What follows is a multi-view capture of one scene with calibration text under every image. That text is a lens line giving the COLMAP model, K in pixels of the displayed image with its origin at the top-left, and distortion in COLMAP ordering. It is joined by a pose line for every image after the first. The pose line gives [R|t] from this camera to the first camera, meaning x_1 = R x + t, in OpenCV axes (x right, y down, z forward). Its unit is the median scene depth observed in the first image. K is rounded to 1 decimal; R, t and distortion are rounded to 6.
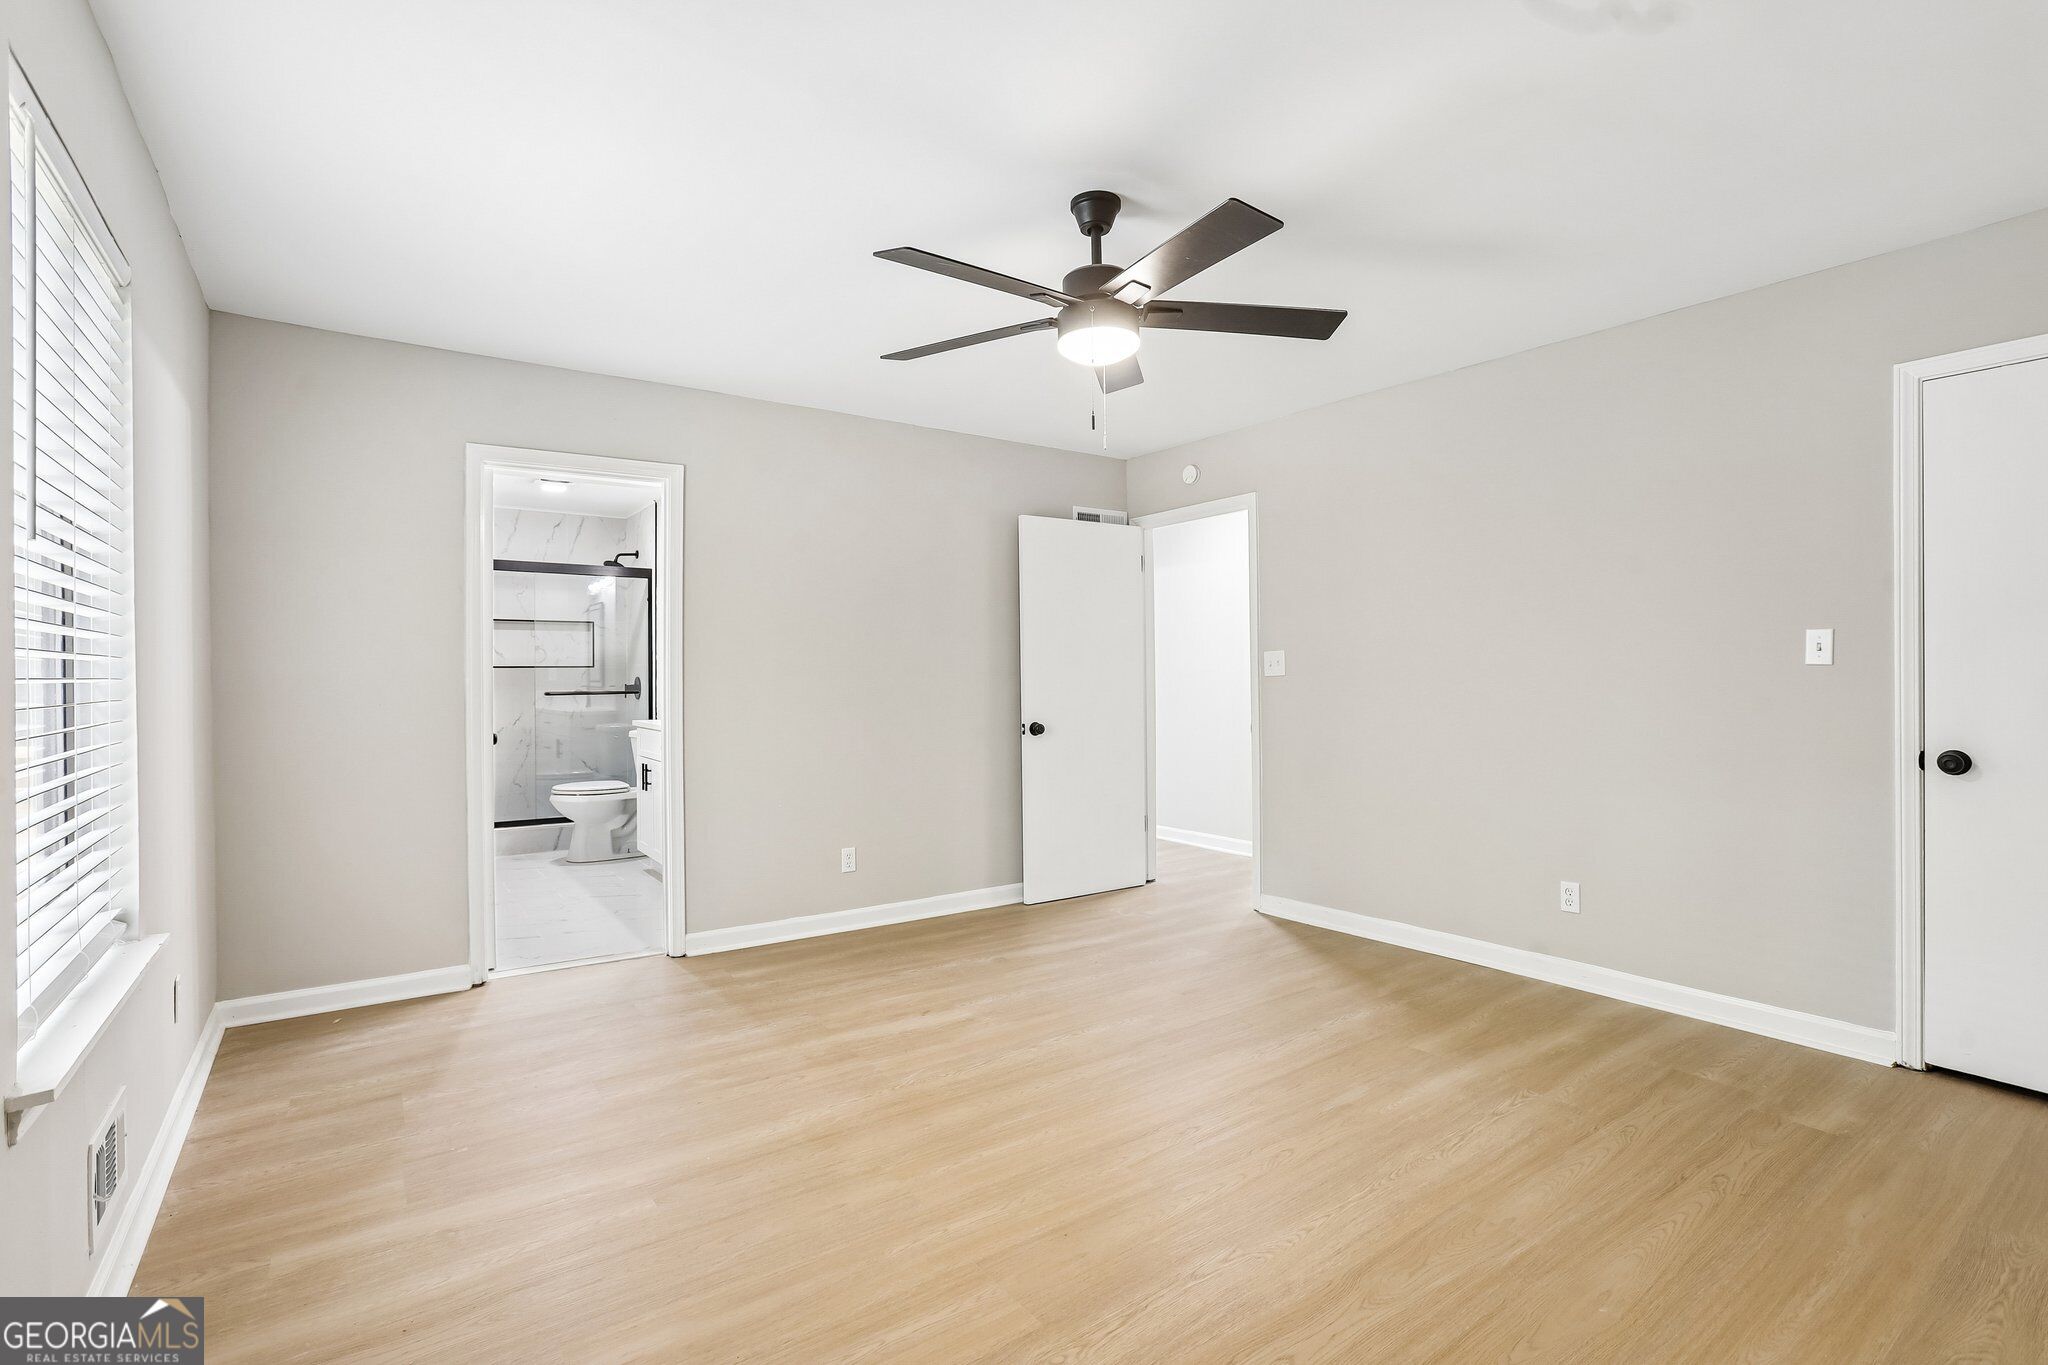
lens RADIAL K [[967.8, 0, 1014.8], [0, 967.8, 682.4], [0, 0, 1]] dist [-0.067020, 0.030399]
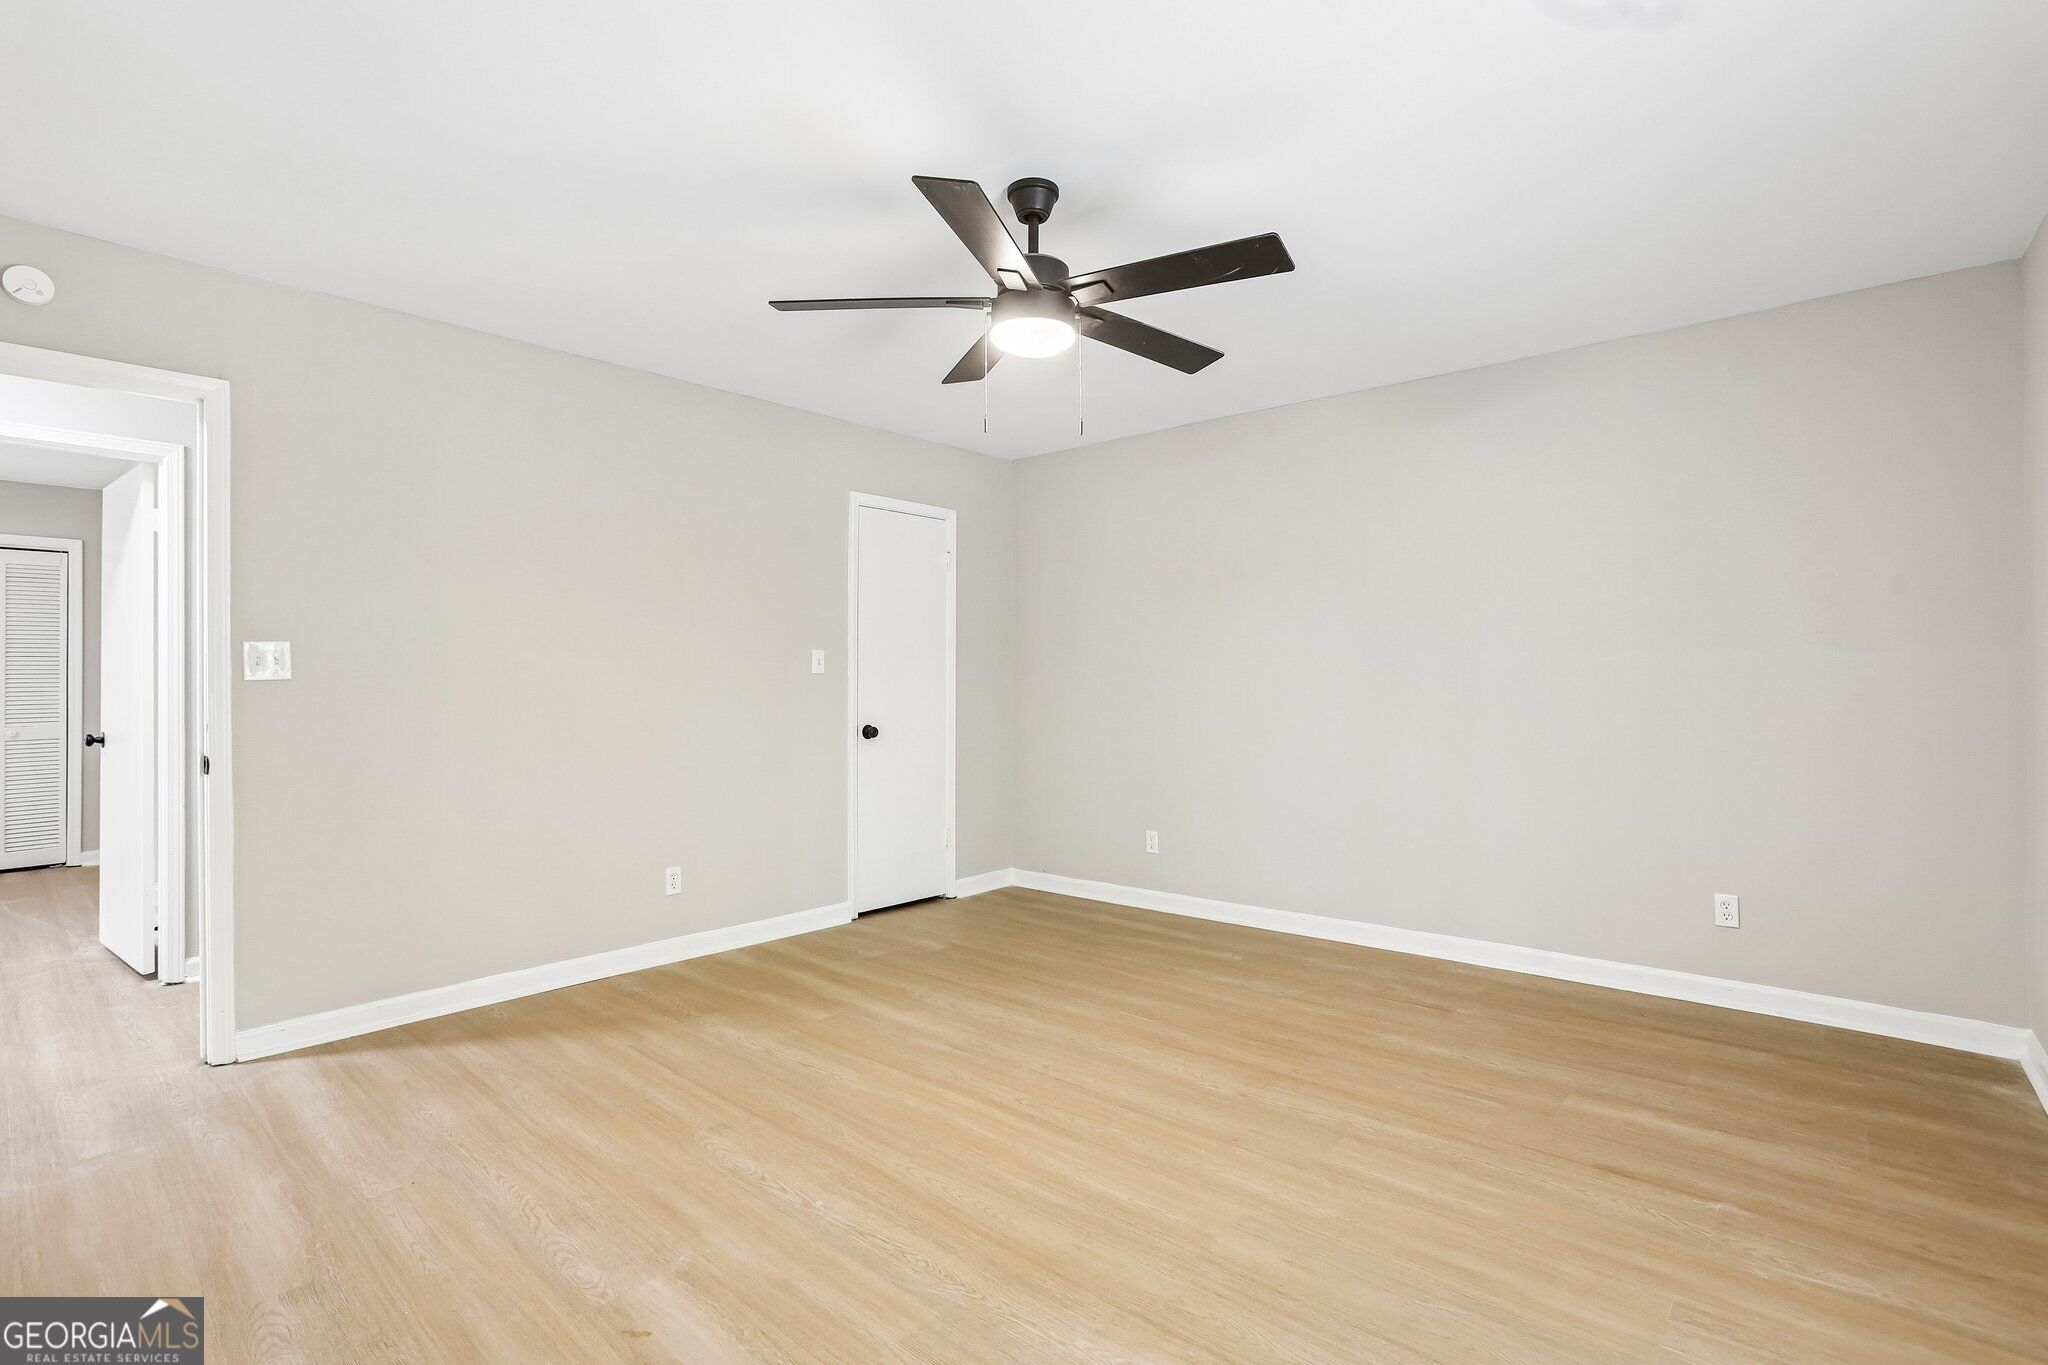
lens RADIAL K [[967.8, 0, 1014.8], [0, 967.8, 682.4], [0, 0, 1]] dist [-0.067020, 0.030399]
pose [[-0.230510, 0.004677, 0.973059, -0.722822], [0.010281, 0.999944, -0.002371, 0.002588], [-0.973016, 0.009458, -0.230545, 1.057830]]
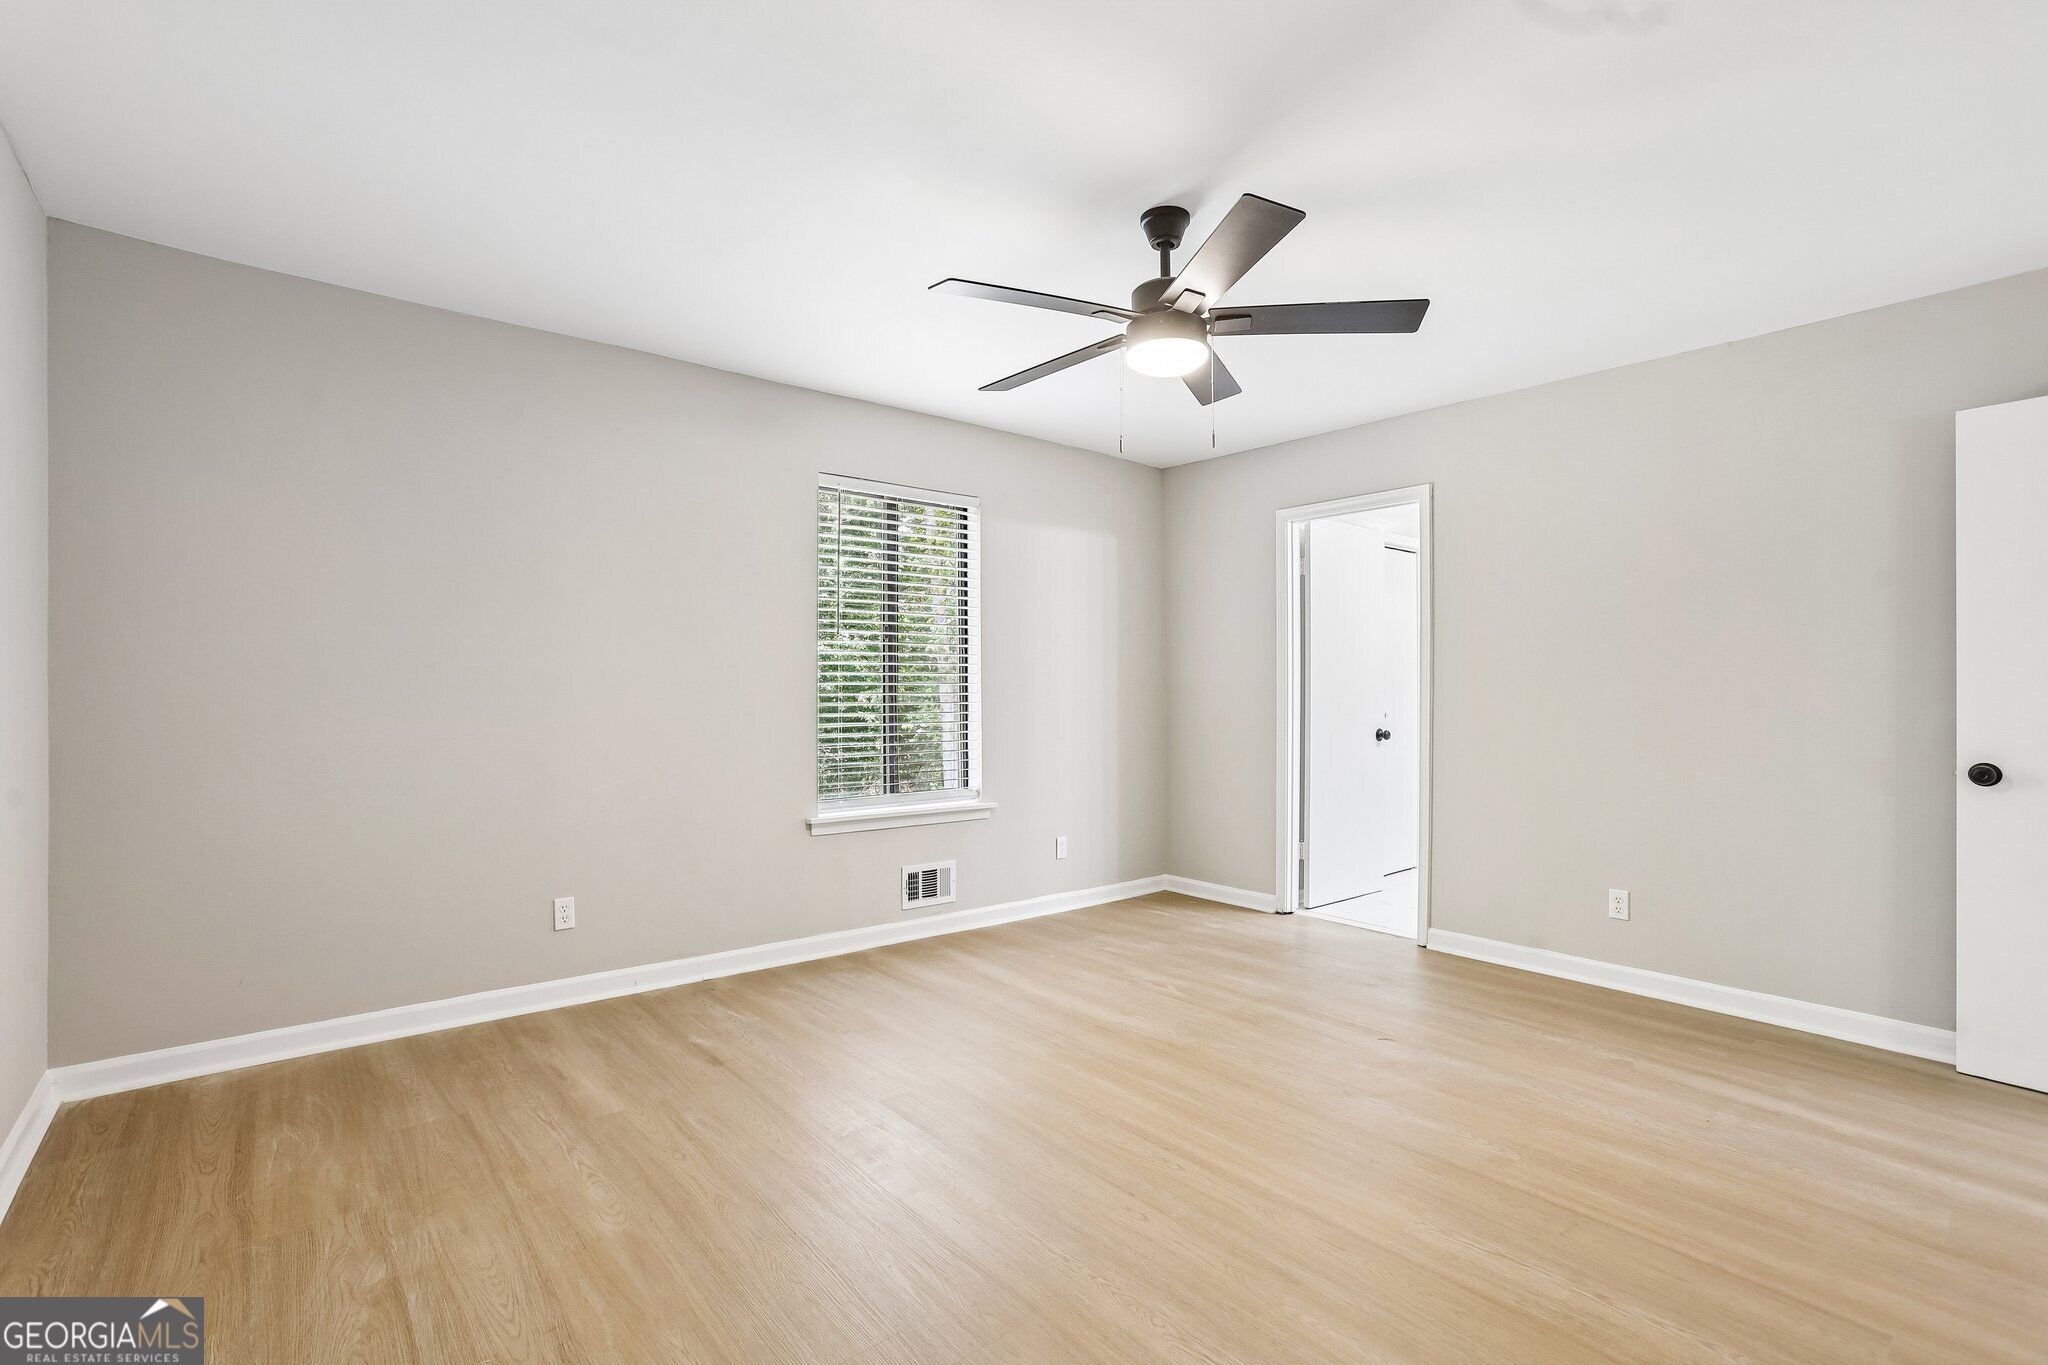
lens RADIAL K [[929.8, 0, 996.8], [0, 929.8, 689.6], [0, 0, 1]] dist [-0.057391, 0.026607]
pose [[0.055801, 0.003506, -0.998436, 0.903269], [-0.008226, 0.999962, 0.003051, 0.001121], [0.998408, 0.008043, 0.055827, 0.652386]]
